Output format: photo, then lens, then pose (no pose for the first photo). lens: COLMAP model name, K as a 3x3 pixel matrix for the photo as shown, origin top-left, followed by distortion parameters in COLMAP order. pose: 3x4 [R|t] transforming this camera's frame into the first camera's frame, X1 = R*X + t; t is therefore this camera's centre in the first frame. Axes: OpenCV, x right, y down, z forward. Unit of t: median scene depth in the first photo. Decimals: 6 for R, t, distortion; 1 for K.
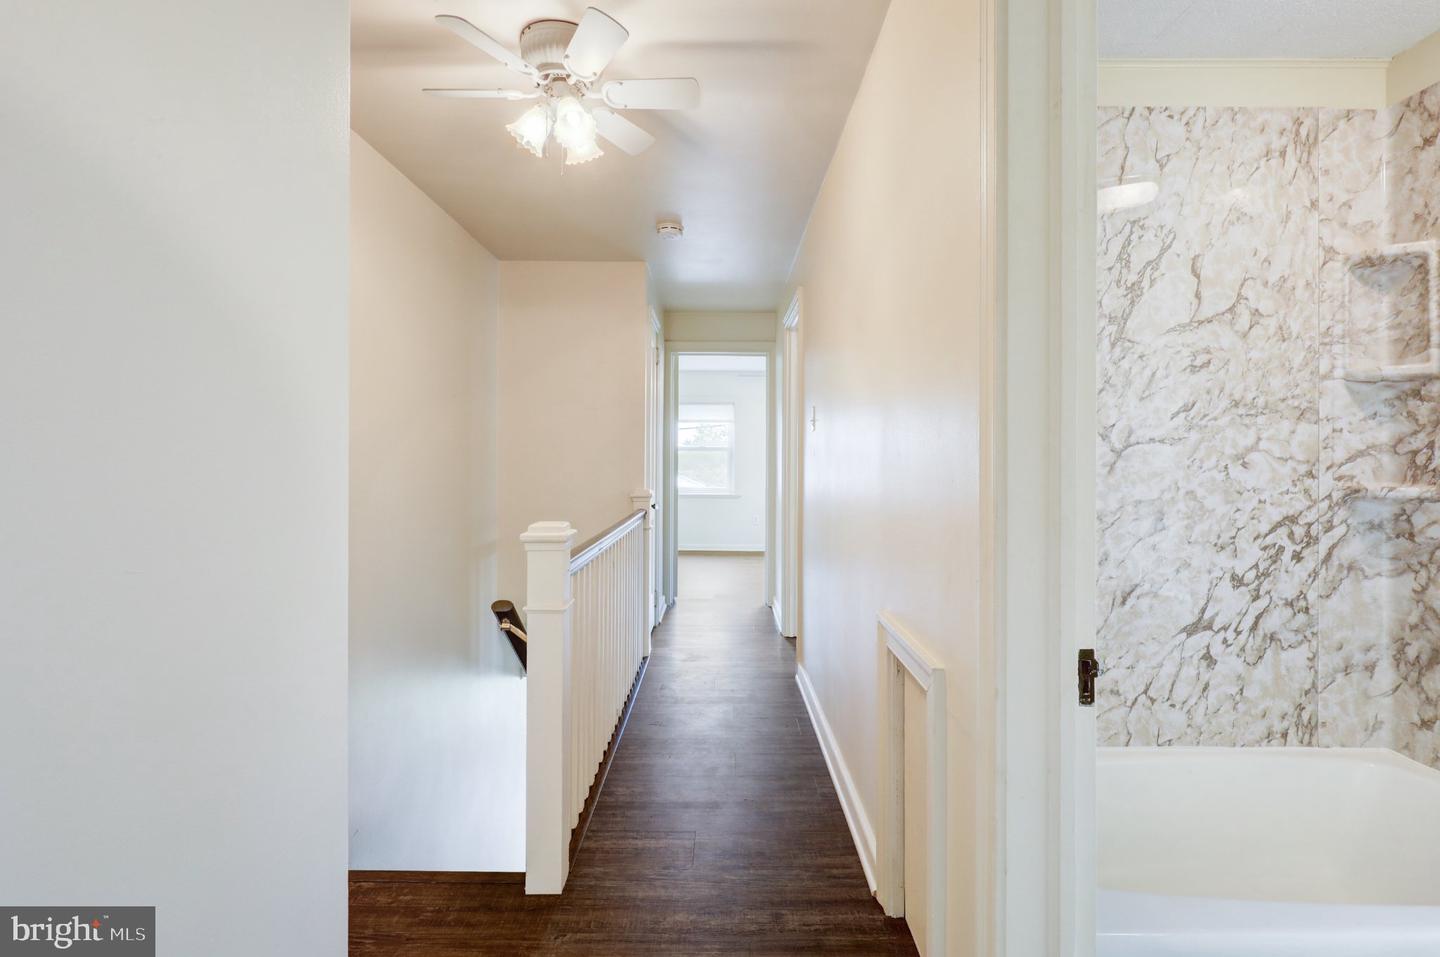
lens RADIAL K [[659.3, 0, 737.4], [0, 659.3, 457.5], [0, 0, 1]] dist [-0.002466, 0.001155]
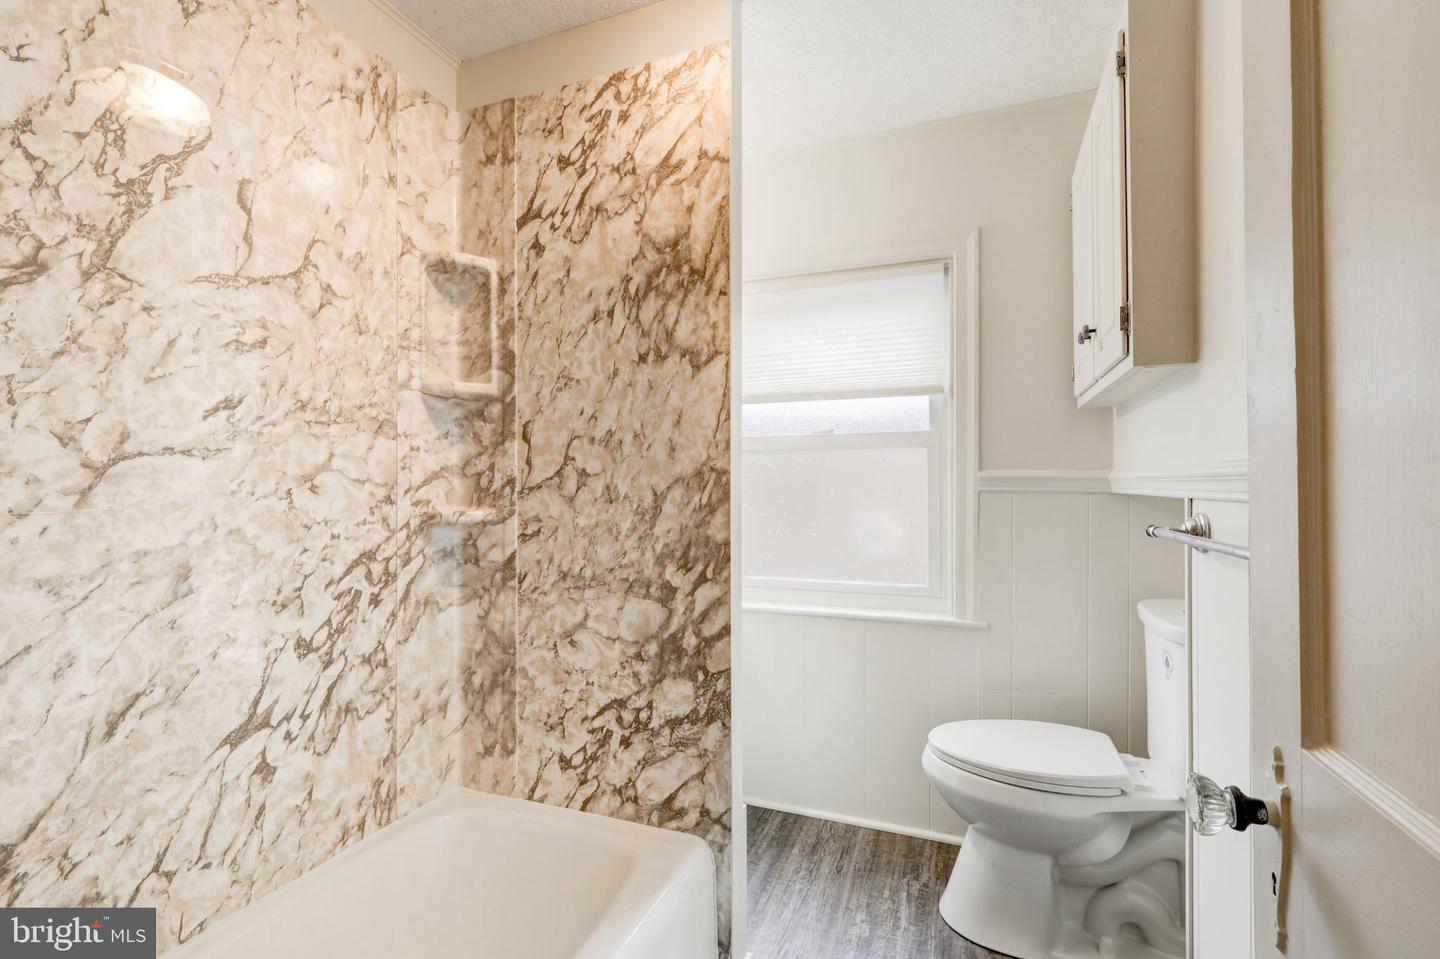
lens RADIAL K [[659.3, 0, 723.1], [0, 659.3, 480.8], [0, 0, 1]] dist [-0.002466, 0.001155]
pose [[0.377744, 0.001781, 0.925908, 0.256962], [0.001748, 0.999995, -0.002636, 0.004571], [-0.925908, 0.002614, 0.377739, 0.291847]]
